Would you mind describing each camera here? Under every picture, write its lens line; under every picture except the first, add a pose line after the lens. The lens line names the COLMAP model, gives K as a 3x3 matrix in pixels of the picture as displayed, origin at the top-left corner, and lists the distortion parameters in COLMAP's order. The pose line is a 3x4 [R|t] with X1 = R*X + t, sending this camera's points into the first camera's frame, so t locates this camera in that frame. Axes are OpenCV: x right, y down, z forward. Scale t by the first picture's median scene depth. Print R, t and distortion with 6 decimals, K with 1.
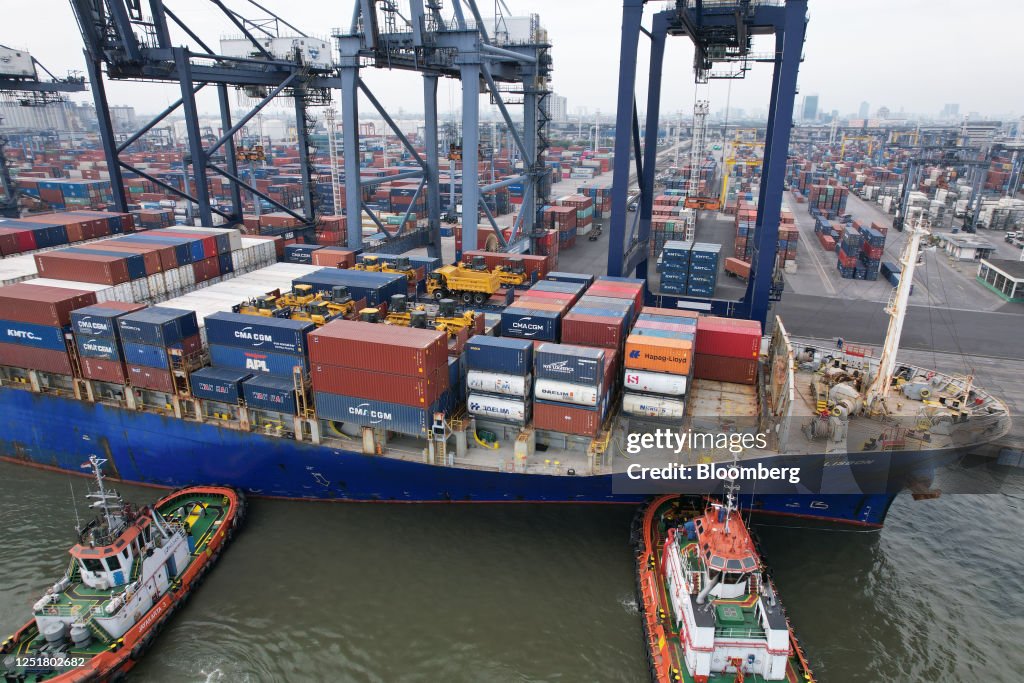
lens RADIAL K [[633.9, 0, 512.0], [0, 633.9, 341.5], [0, 0, 1]] dist [-0.092278, 0.084192]
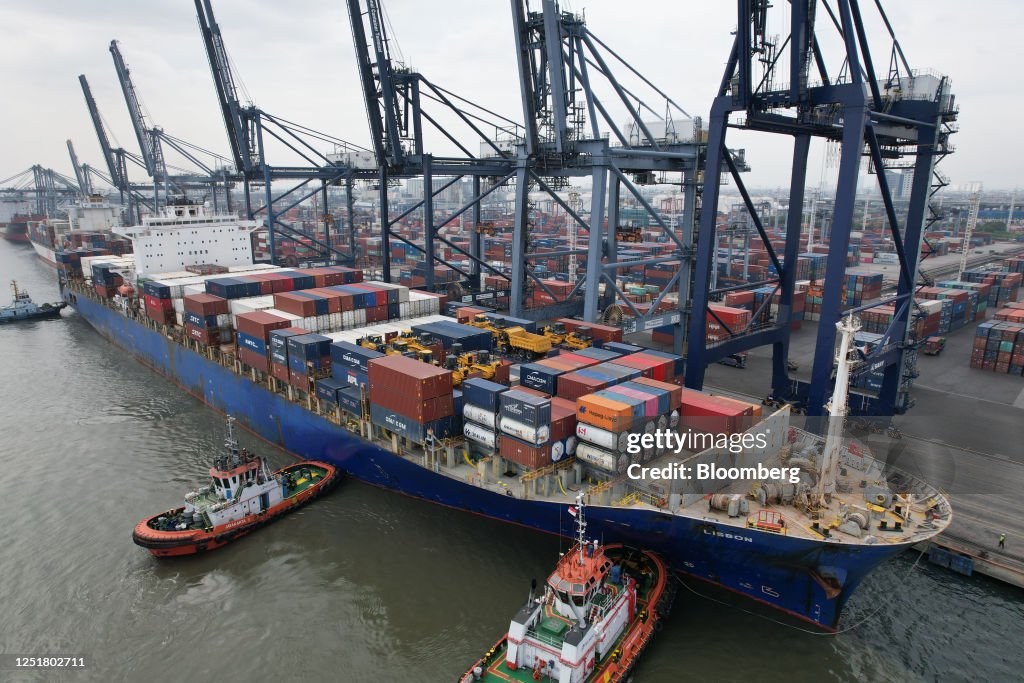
lens RADIAL K [[633.9, 0, 512.0], [0, 633.9, 341.5], [0, 0, 1]] dist [-0.092278, 0.084192]
pose [[0.888470, 0.102686, -0.447300, 0.561233], [-0.151043, 0.985775, -0.073711, 0.001637], [0.433368, 0.133051, 0.891342, -0.135330]]
